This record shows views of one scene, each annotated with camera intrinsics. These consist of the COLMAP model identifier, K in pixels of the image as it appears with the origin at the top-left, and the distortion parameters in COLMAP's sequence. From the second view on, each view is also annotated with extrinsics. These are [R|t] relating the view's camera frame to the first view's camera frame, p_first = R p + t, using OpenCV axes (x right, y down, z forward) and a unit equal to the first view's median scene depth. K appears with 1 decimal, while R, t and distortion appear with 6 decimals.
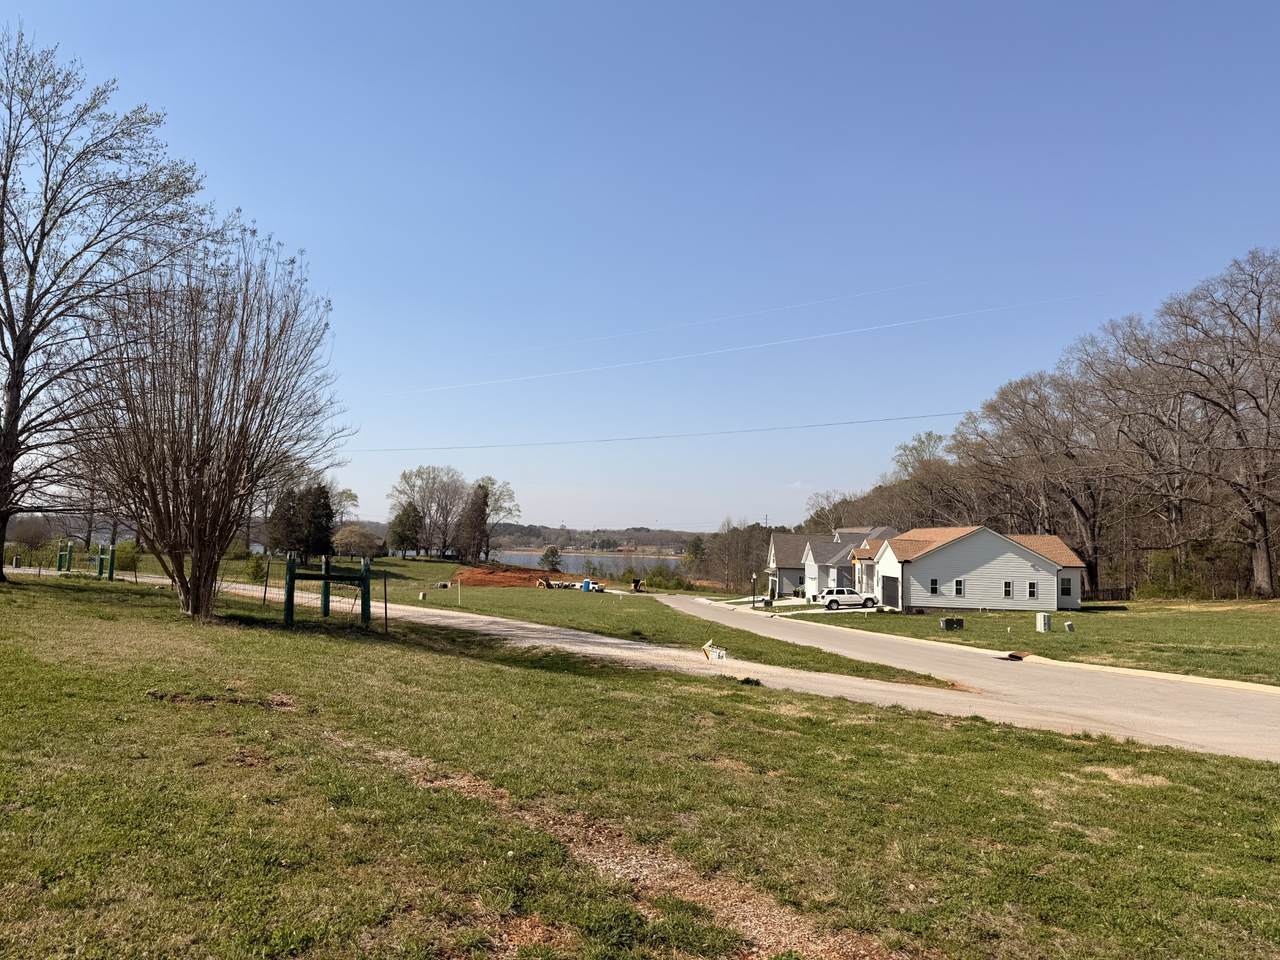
lens RADIAL K [[876.8, 0, 640.0], [0, 876.8, 480.0], [0, 0, 1]] dist [0.115718, -0.153881]
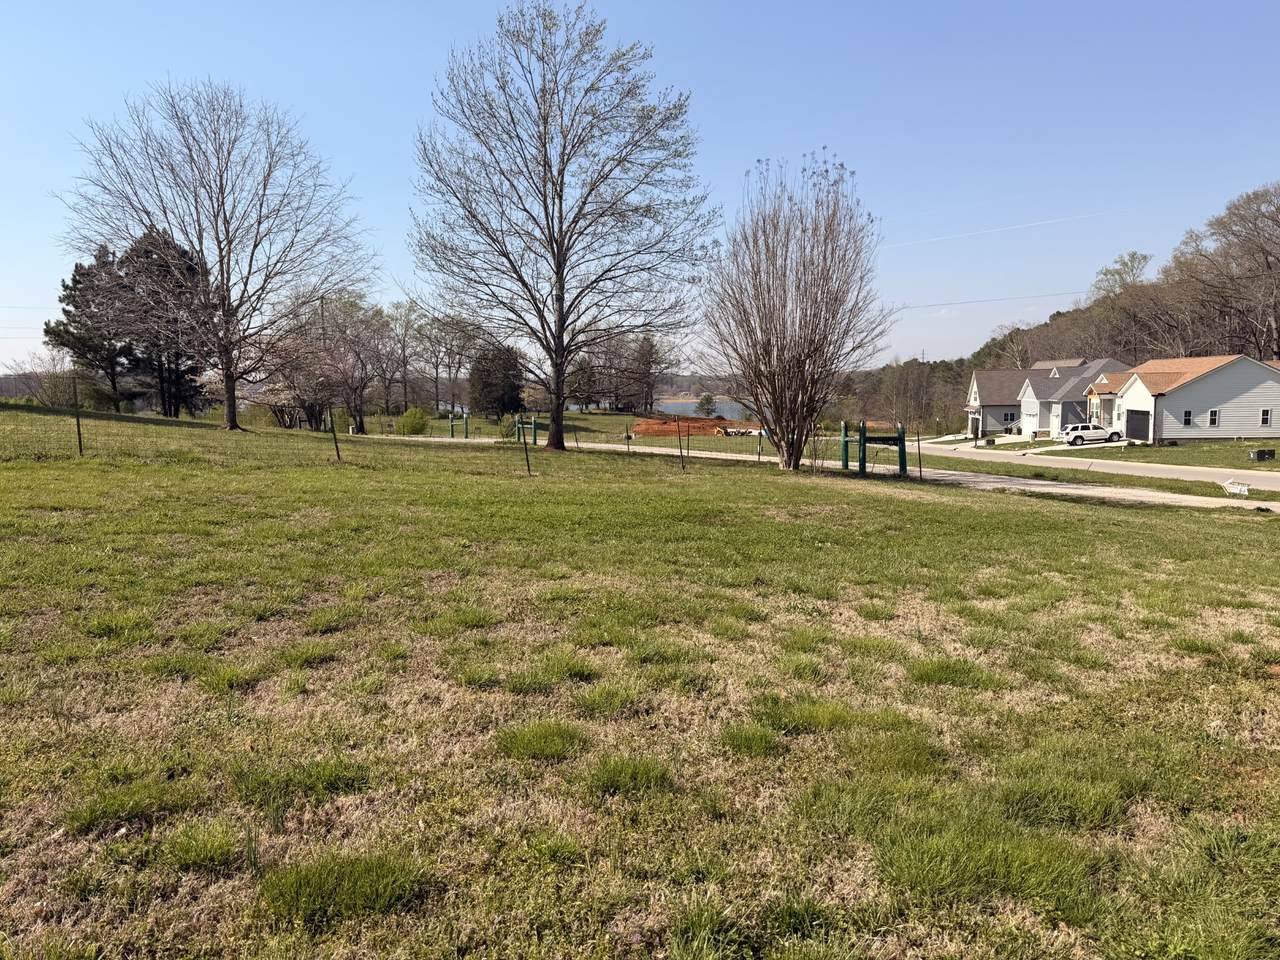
lens RADIAL K [[894.7, 0, 608.9], [0, 894.7, 480.0], [0, 0, 1]] dist [0.000753, -0.035458]
pose [[0.983809, -0.032334, -0.176278, -0.120813], [0.062186, 0.984070, 0.166553, -0.016938], [0.168084, -0.174819, 0.970147, -0.086289]]
